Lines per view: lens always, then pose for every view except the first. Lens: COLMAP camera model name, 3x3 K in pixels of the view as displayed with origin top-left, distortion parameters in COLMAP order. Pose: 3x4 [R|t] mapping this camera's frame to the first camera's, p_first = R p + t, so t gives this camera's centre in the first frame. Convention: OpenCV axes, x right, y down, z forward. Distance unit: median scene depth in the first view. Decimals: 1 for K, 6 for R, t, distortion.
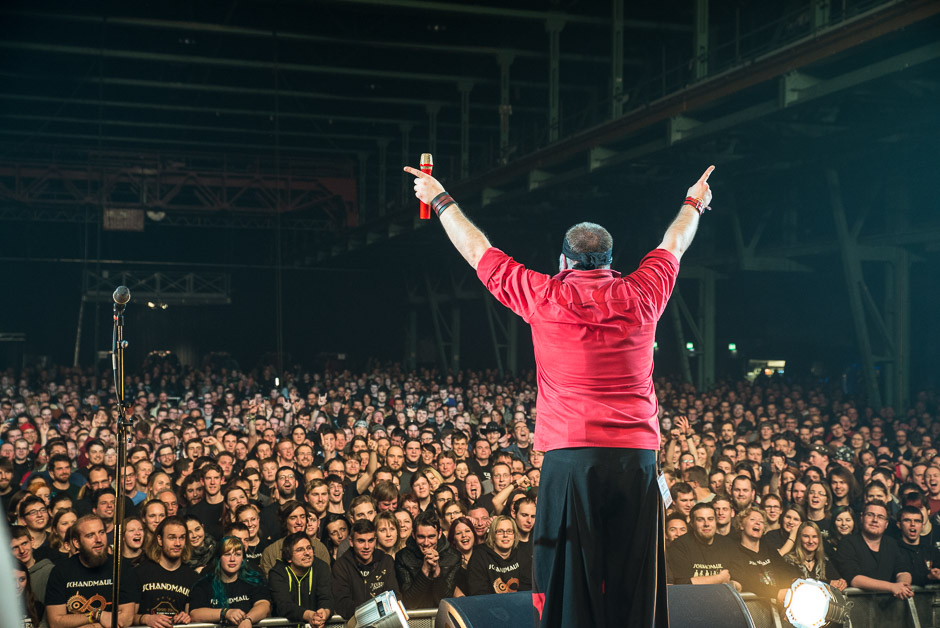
lens RADIAL K [[1226.6, 0, 470.0], [0, 1226.6, 314.0], [0, 0, 1]] dist [0.062383, 0.040277]
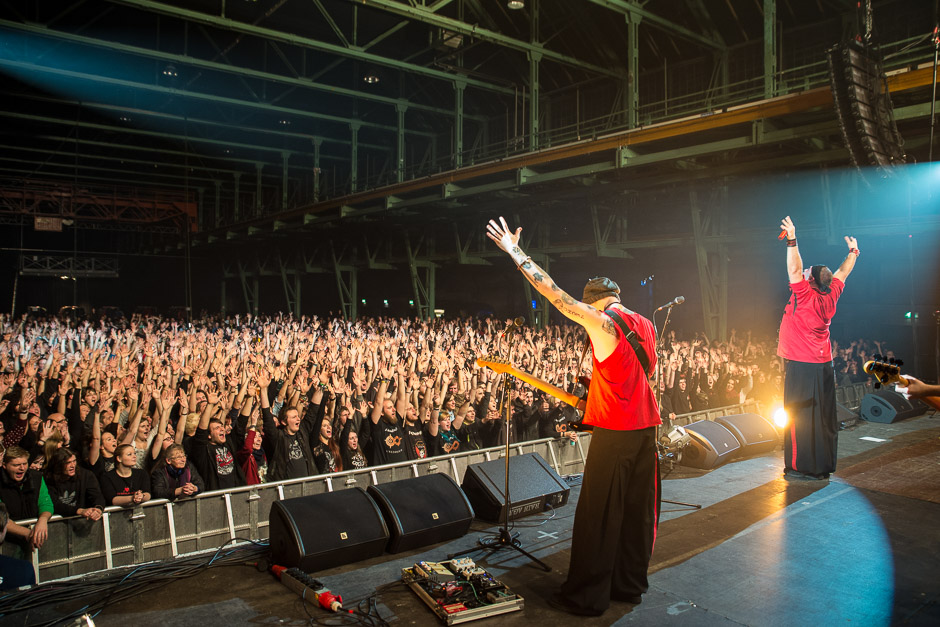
lens RADIAL K [[688.6, 0, 470.0], [0, 688.6, 313.5], [0, 0, 1]] dist [-0.131626, 0.109210]
pose [[0.930411, -0.010580, 0.366366, -0.121035], [-0.006576, 0.998940, 0.045549, -0.005333], [-0.366459, -0.044789, 0.929355, -0.003388]]
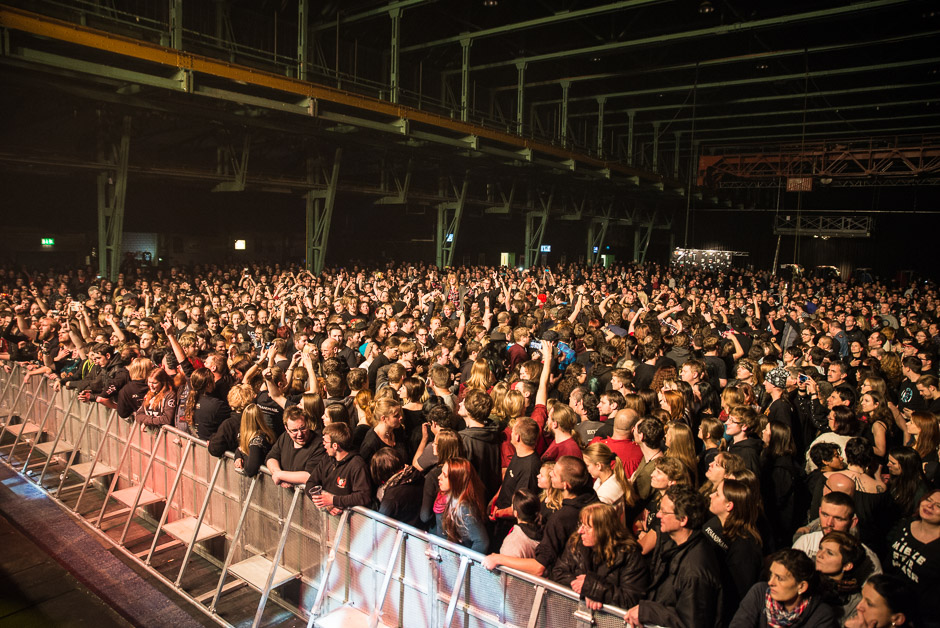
lens RADIAL K [[644.5, 0, 470.0], [0, 644.5, 314.0], [0, 0, 1]] dist [-0.125226, 0.090288]
pose [[0.584716, 0.101372, -0.804880, 0.203423], [-0.010734, 0.993042, 0.117272, 0.002651], [0.811167, -0.059932, 0.581735, 0.202600]]
